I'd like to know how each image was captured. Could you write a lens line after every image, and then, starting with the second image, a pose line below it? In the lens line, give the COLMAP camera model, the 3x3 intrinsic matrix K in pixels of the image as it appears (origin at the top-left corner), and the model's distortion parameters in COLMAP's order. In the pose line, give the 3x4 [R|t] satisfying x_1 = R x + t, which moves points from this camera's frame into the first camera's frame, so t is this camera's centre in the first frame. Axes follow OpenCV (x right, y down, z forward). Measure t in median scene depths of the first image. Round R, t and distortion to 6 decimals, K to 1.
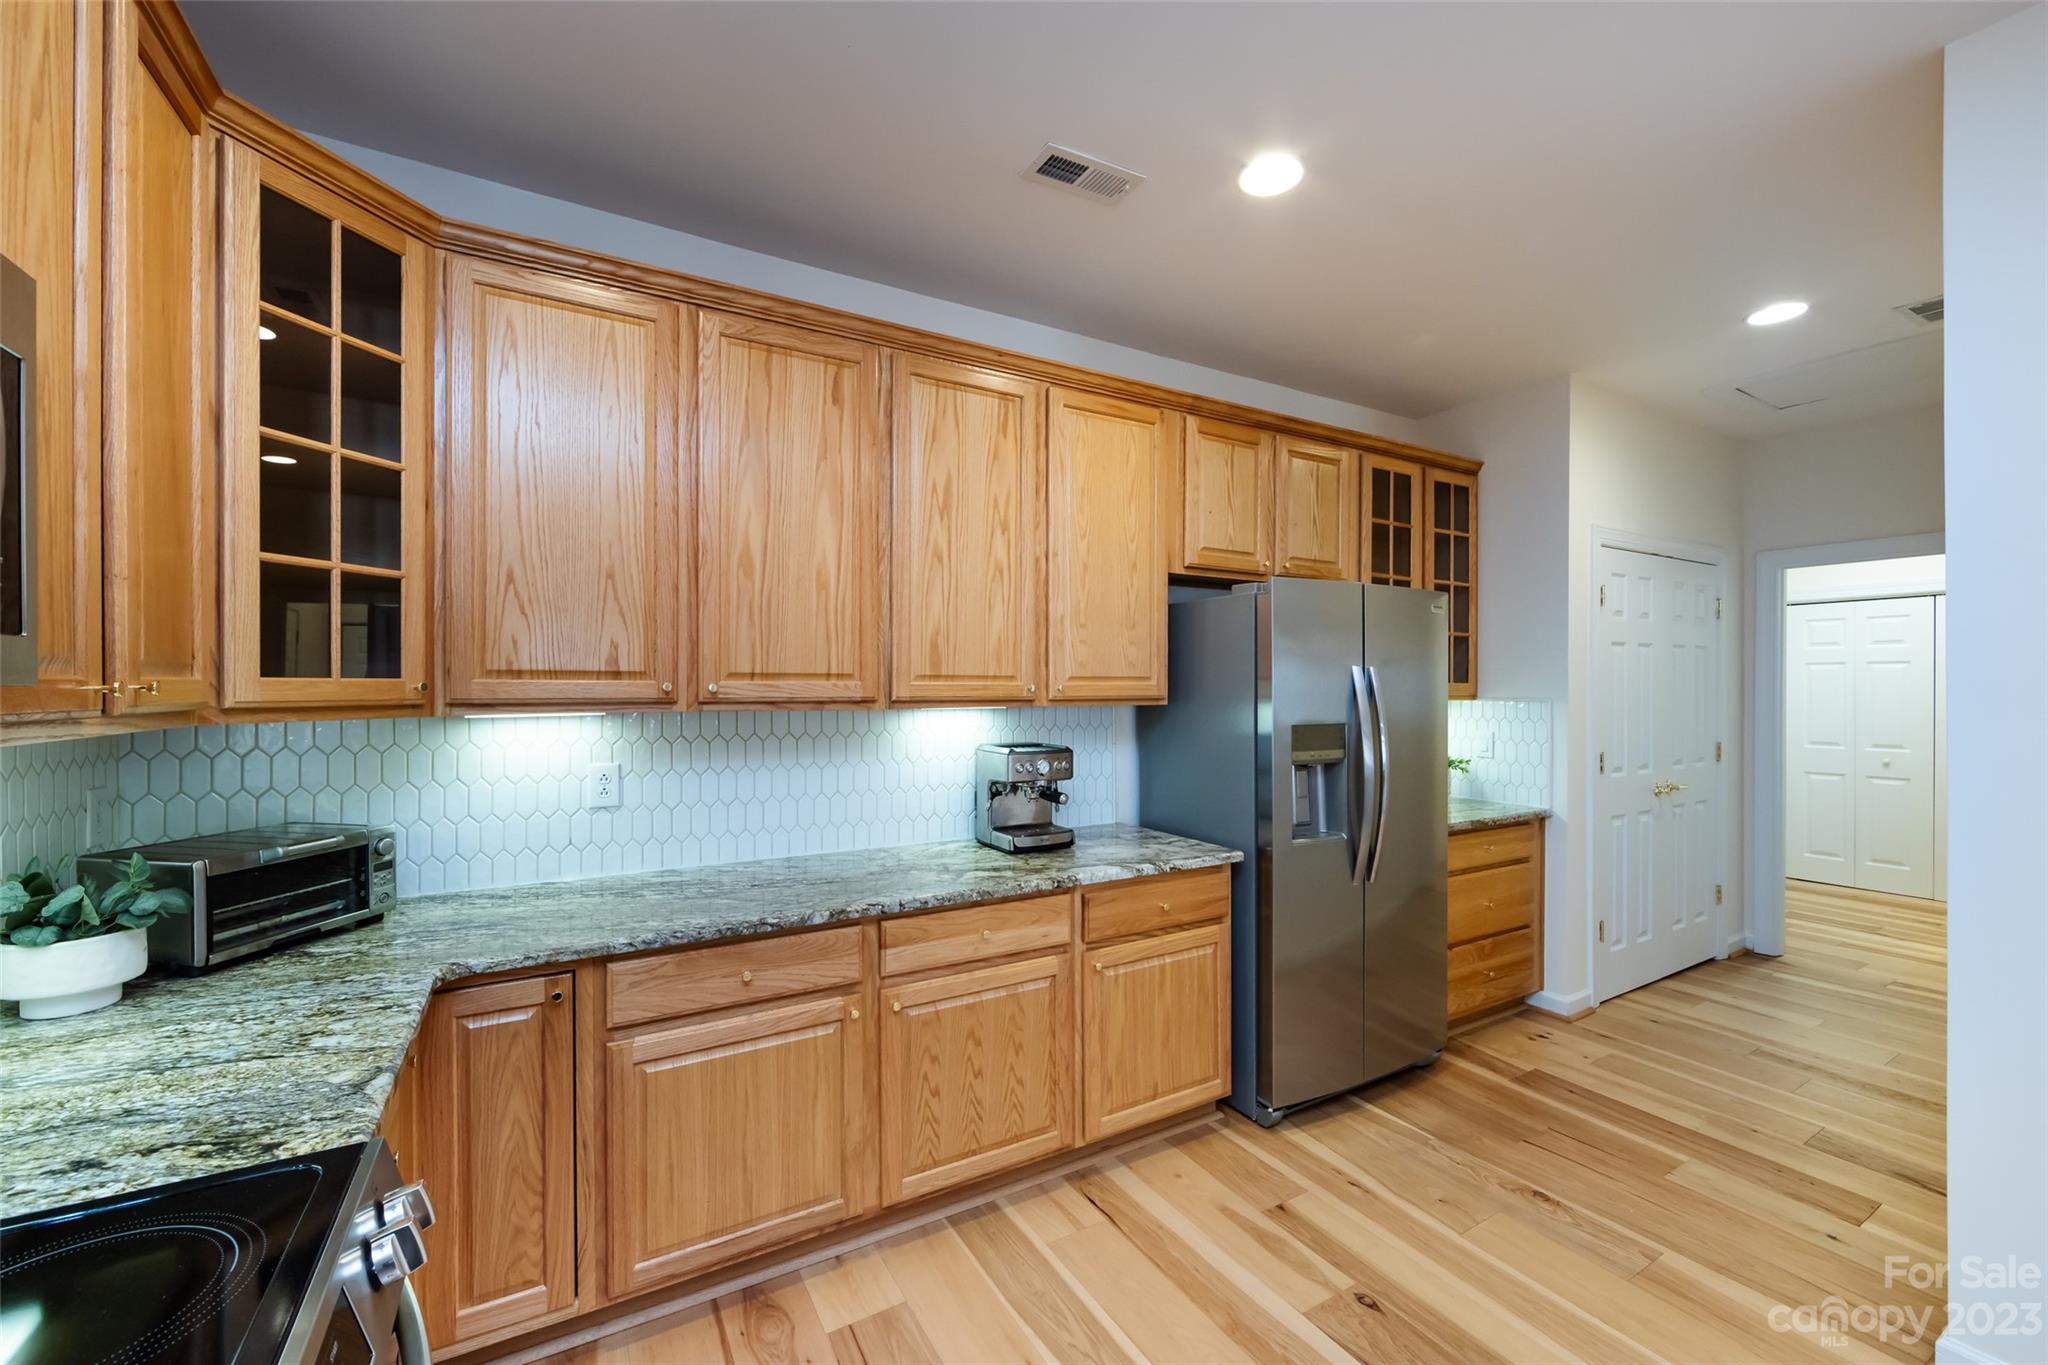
lens RADIAL K [[811.6, 0, 1025.3], [0, 811.6, 687.2], [0, 0, 1]] dist [-0.005128, -0.000095]
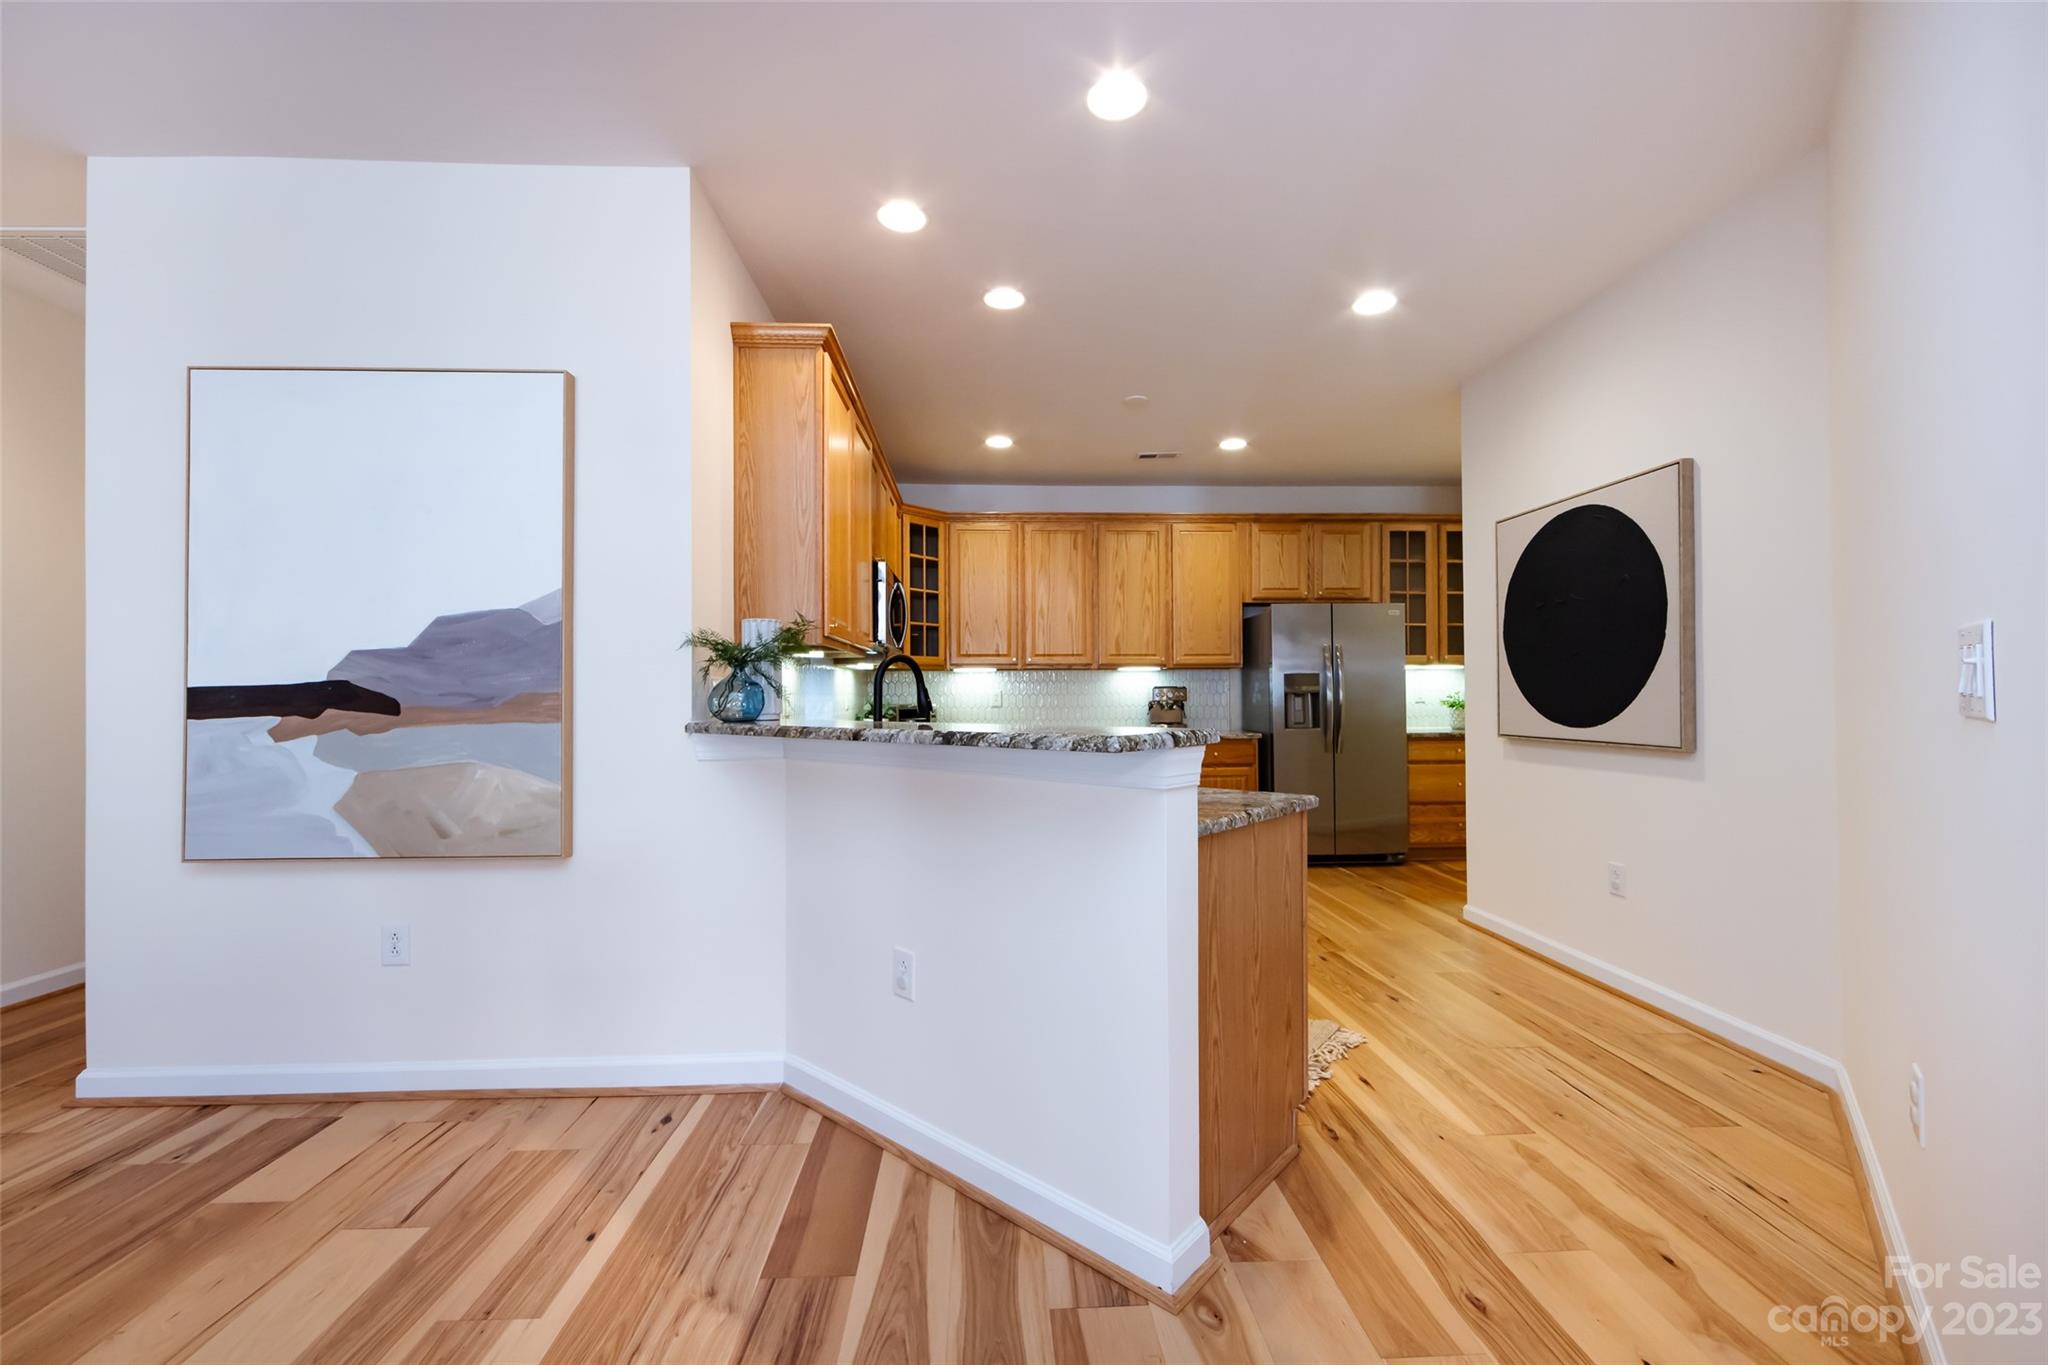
lens RADIAL K [[811.6, 0, 1025.3], [0, 811.6, 687.2], [0, 0, 1]] dist [-0.005128, -0.000095]
pose [[0.887379, -0.007981, -0.460971, 0.828779], [0.004999, 0.999958, -0.007690, 0.109648], [0.461013, 0.004520, 0.887382, -1.380814]]
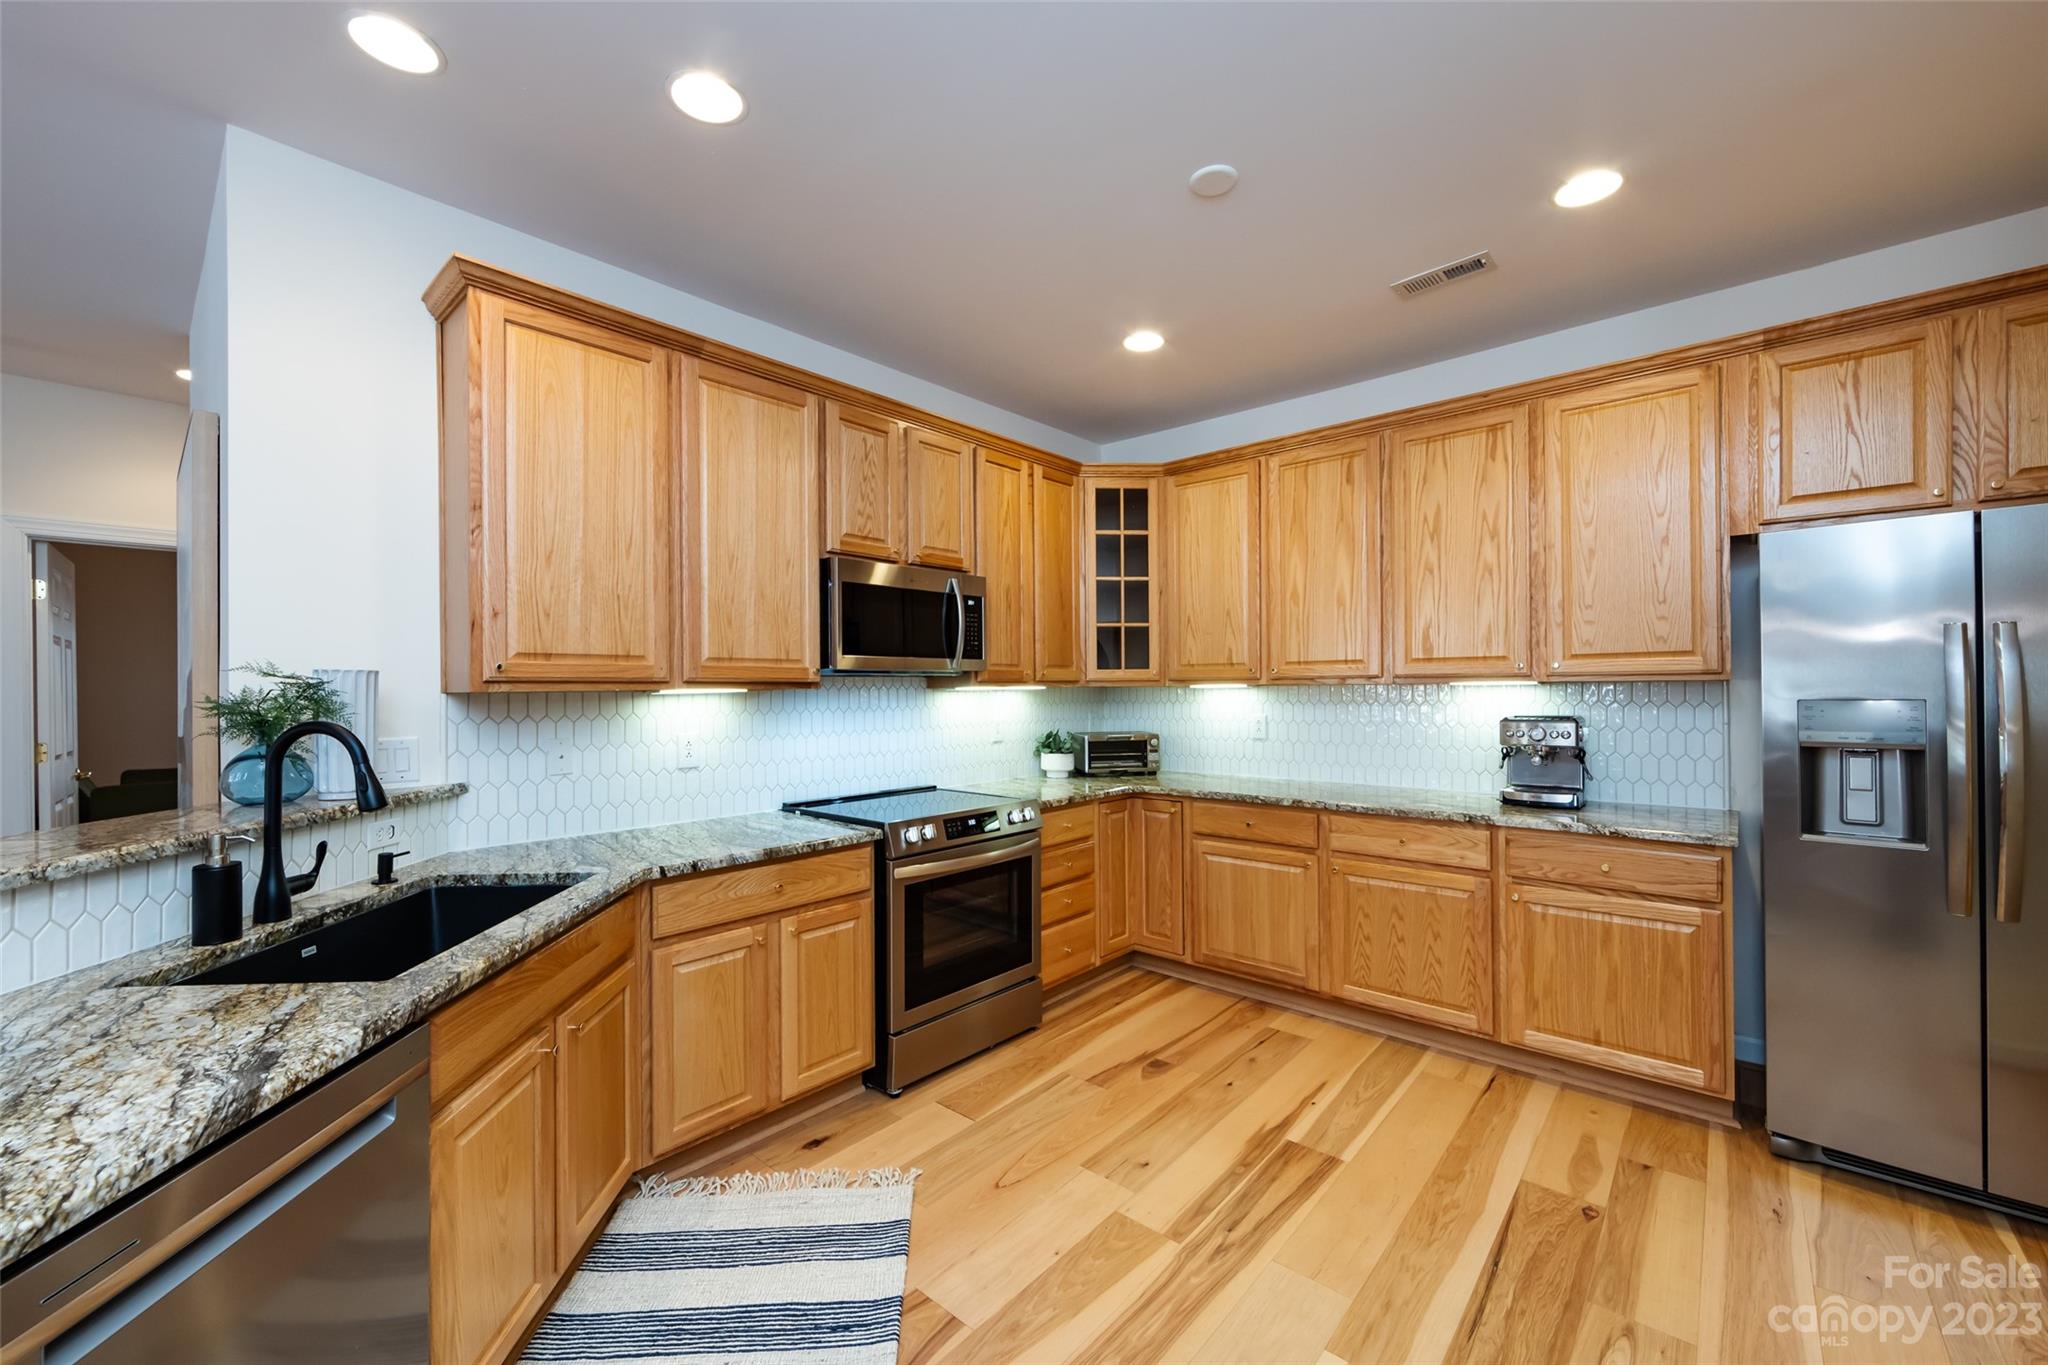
lens RADIAL K [[811.6, 0, 1025.3], [0, 811.6, 687.2], [0, 0, 1]] dist [-0.005128, -0.000095]
pose [[0.313160, -0.003871, -0.949693, 1.051752], [0.010116, 0.999949, -0.000740, 0.030066], [0.949647, -0.009375, 0.313183, -0.059841]]
